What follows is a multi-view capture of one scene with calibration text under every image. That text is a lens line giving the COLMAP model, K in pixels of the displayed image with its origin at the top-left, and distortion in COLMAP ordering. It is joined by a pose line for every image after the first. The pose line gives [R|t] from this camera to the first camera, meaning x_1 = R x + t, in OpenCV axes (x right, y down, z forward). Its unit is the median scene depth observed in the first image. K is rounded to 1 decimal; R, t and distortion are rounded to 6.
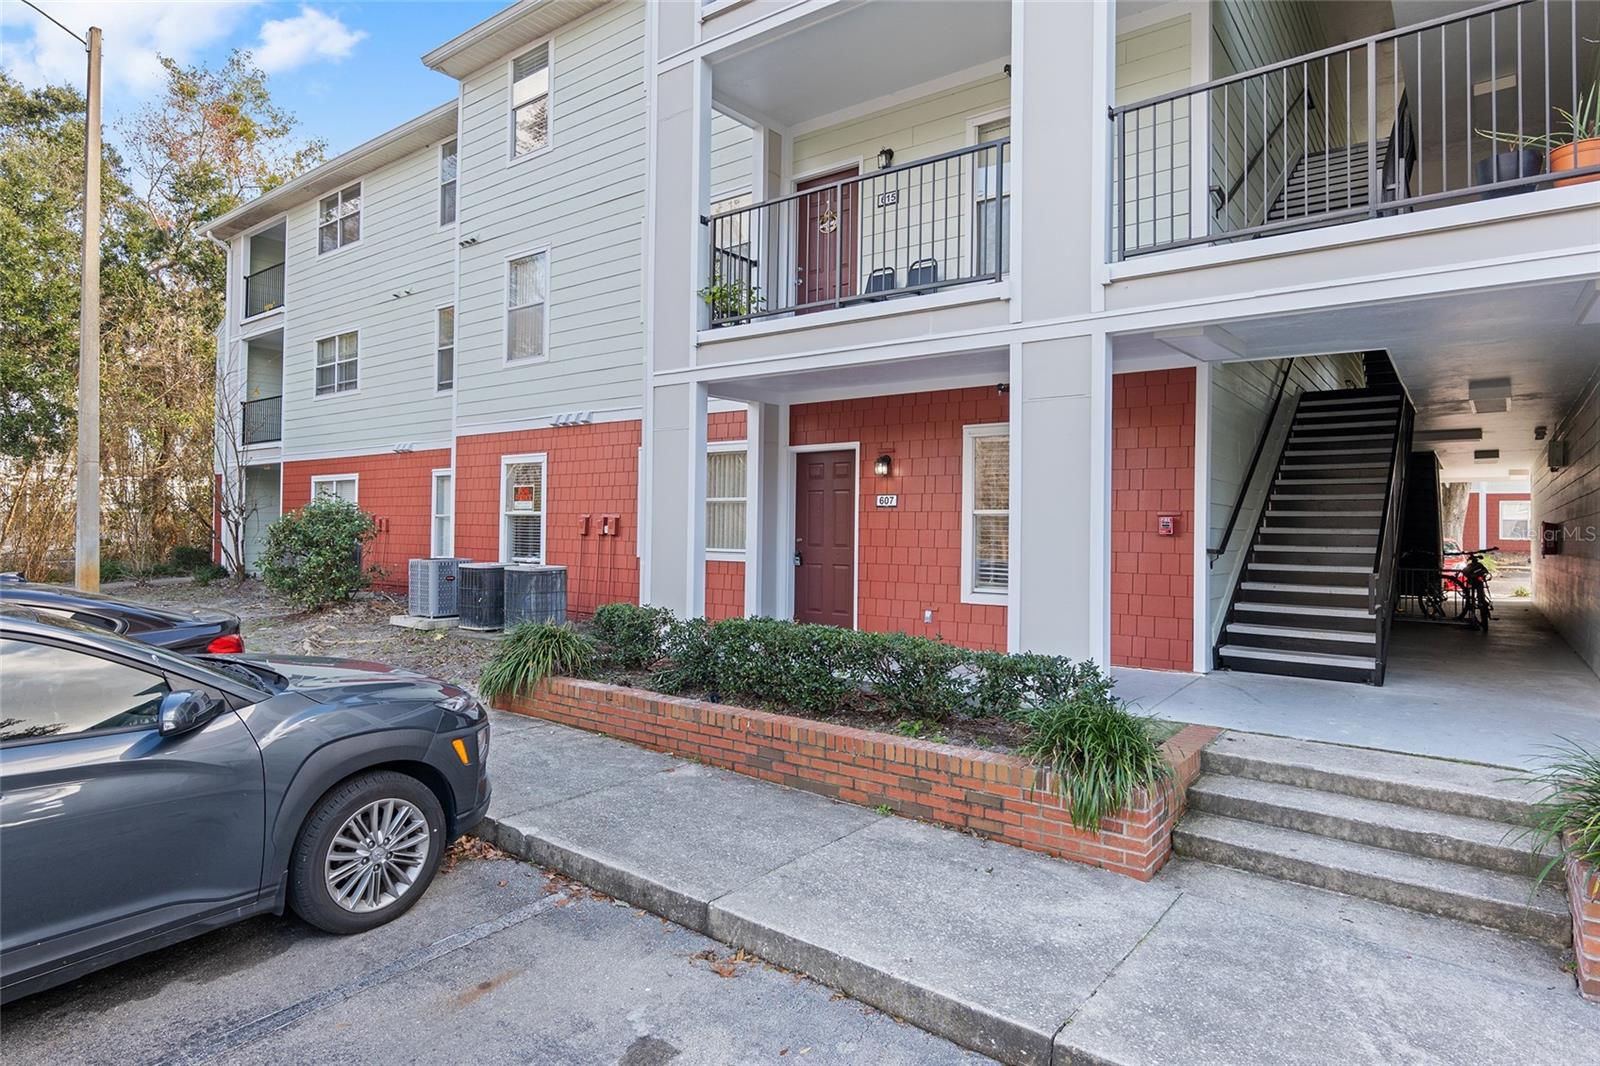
lens RADIAL K [[869.1, 0, 798.9], [0, 869.1, 519.6], [0, 0, 1]] dist [0.013294, 0.001999]
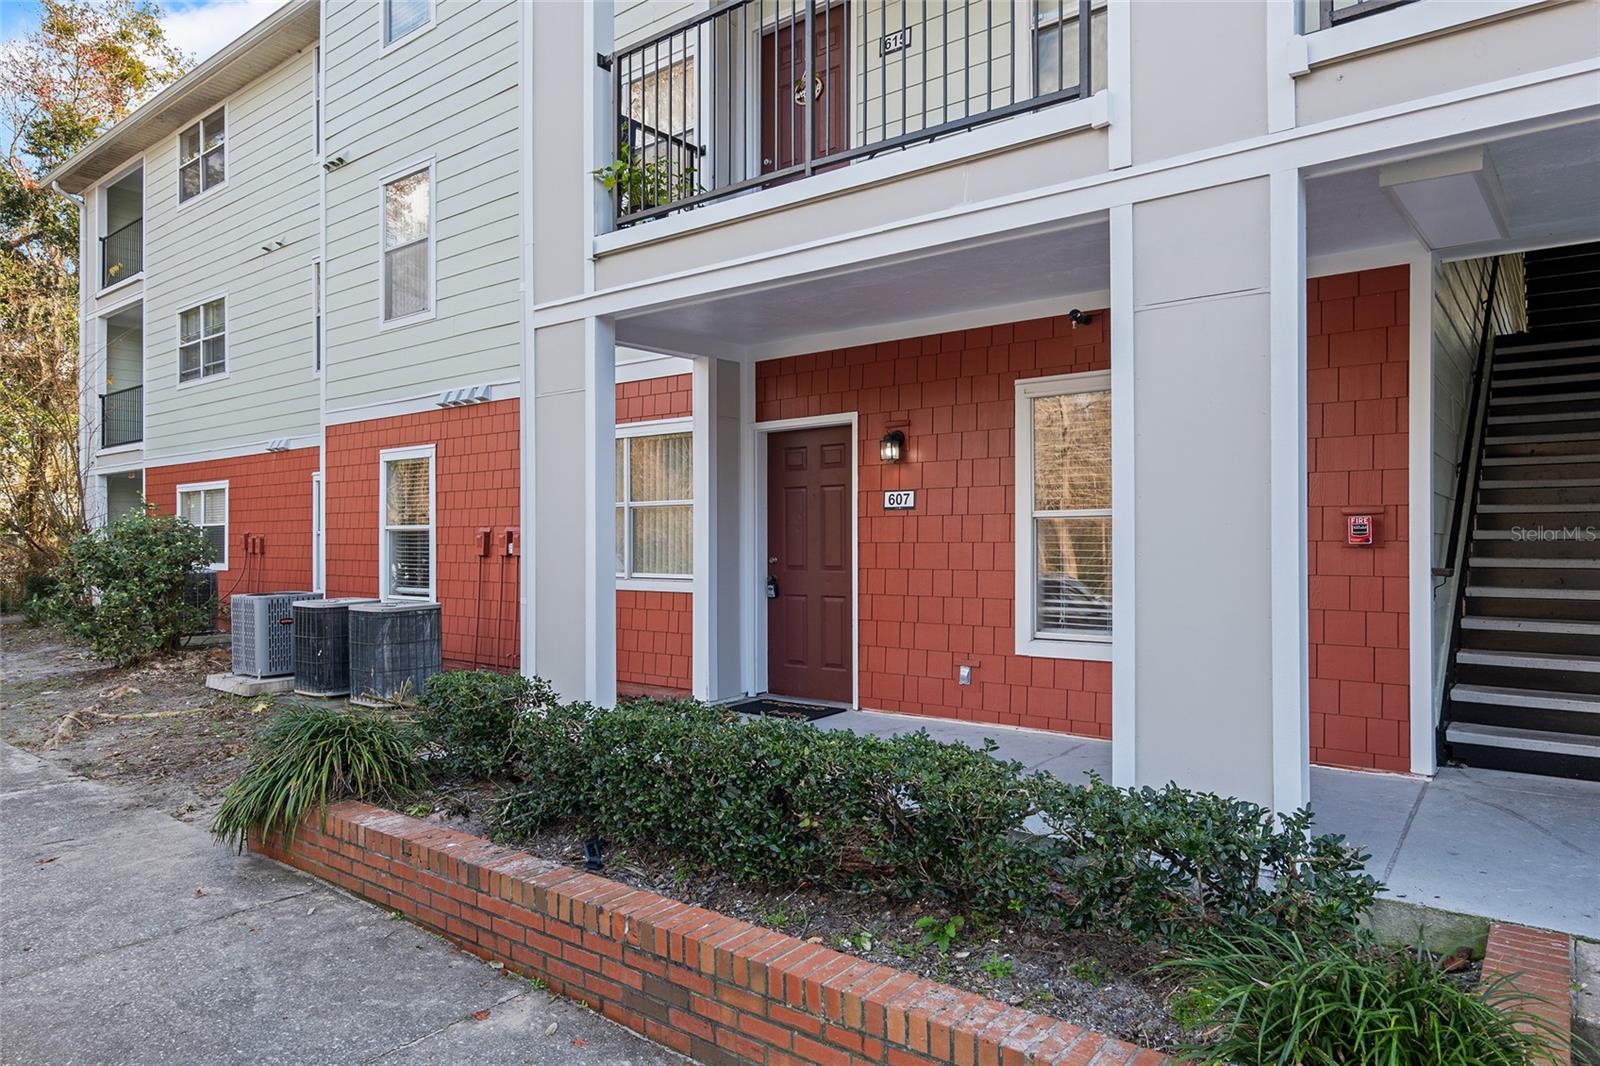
lens RADIAL K [[984.2, 0, 800.8], [0, 984.2, 547.5], [0, 0, 1]] dist [0.009000, 0.005947]
pose [[0.999808, -0.016625, -0.010357, 0.033286], [0.016811, 0.999694, 0.018174, -0.000076], [0.010051, -0.018344, 0.999781, 0.250261]]
